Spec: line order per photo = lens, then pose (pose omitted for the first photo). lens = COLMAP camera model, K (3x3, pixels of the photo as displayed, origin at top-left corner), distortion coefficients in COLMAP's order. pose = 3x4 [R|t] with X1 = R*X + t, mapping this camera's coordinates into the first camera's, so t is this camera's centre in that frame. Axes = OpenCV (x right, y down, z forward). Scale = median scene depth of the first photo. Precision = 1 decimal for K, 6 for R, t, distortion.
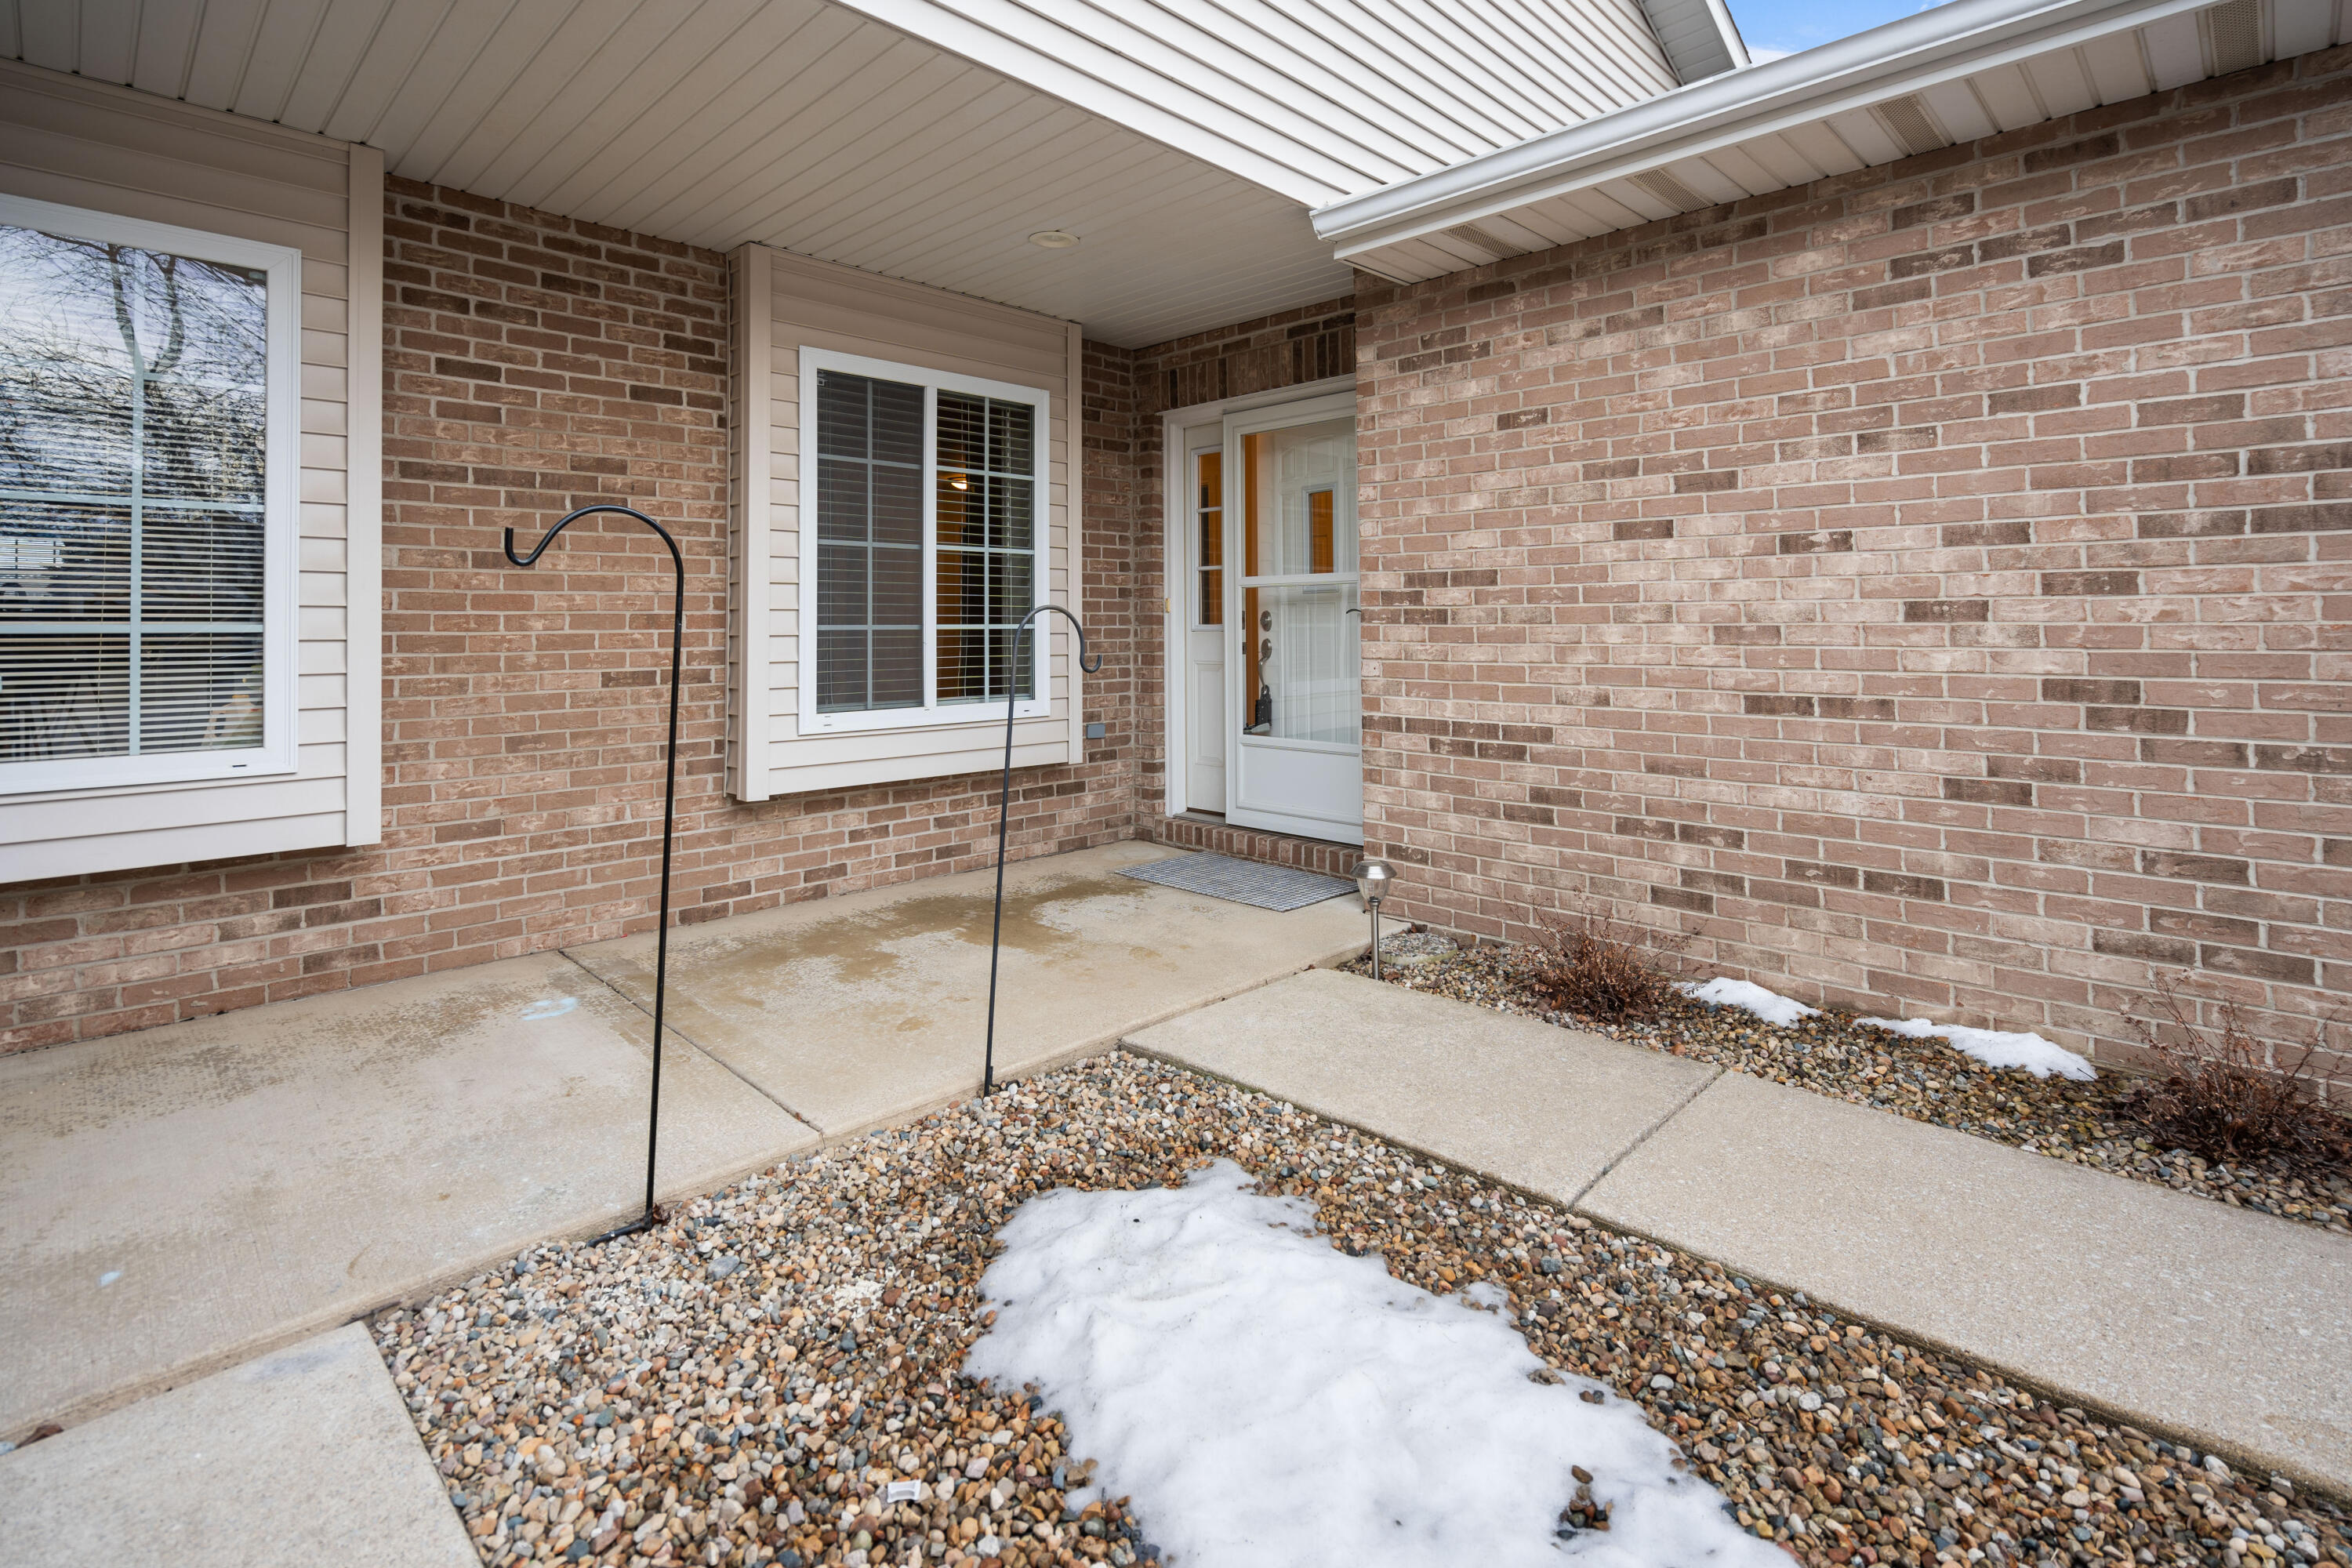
lens RADIAL K [[1052.6, 0, 1123.2], [0, 1052.6, 610.1], [0, 0, 1]] dist [-0.009444, 0.002490]
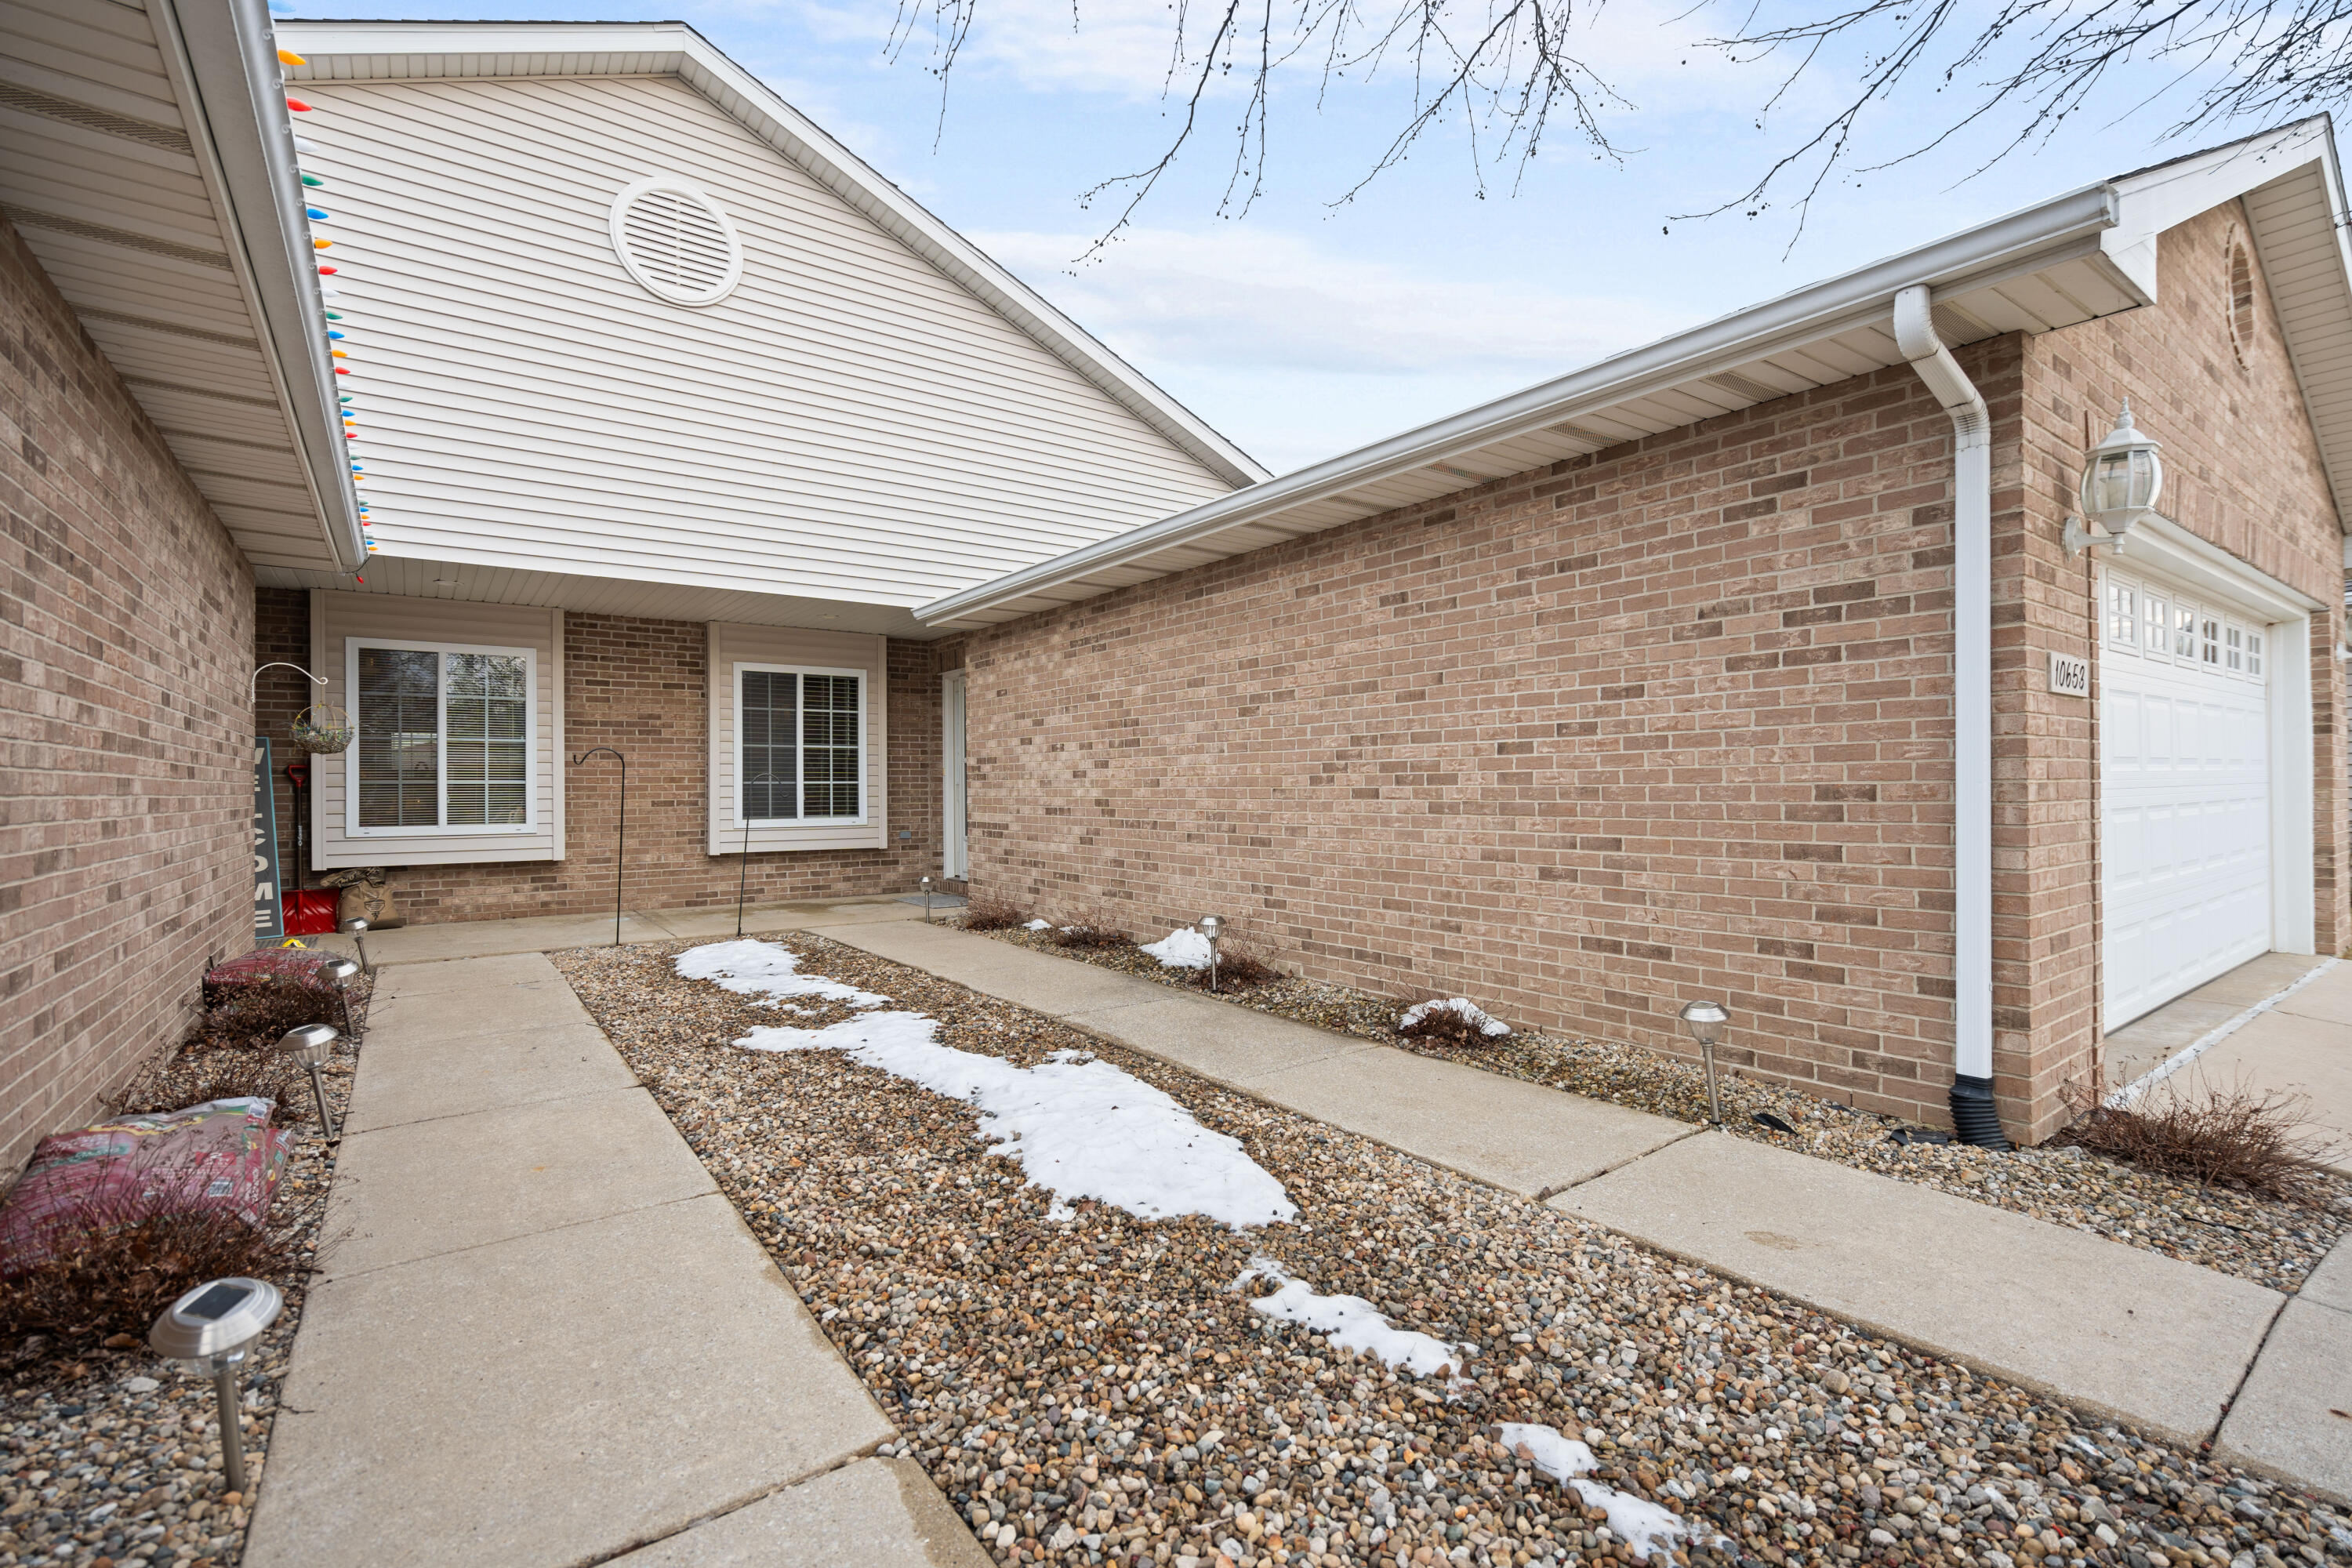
lens RADIAL K [[1052.6, 0, 1178.7], [0, 1052.6, 788.1], [0, 0, 1]] dist [-0.009444, 0.002490]
pose [[0.987181, -0.001265, -0.159602, 1.170932], [0.003549, 0.999895, 0.014030, -0.000454], [0.159567, -0.014417, 0.987082, -1.293388]]
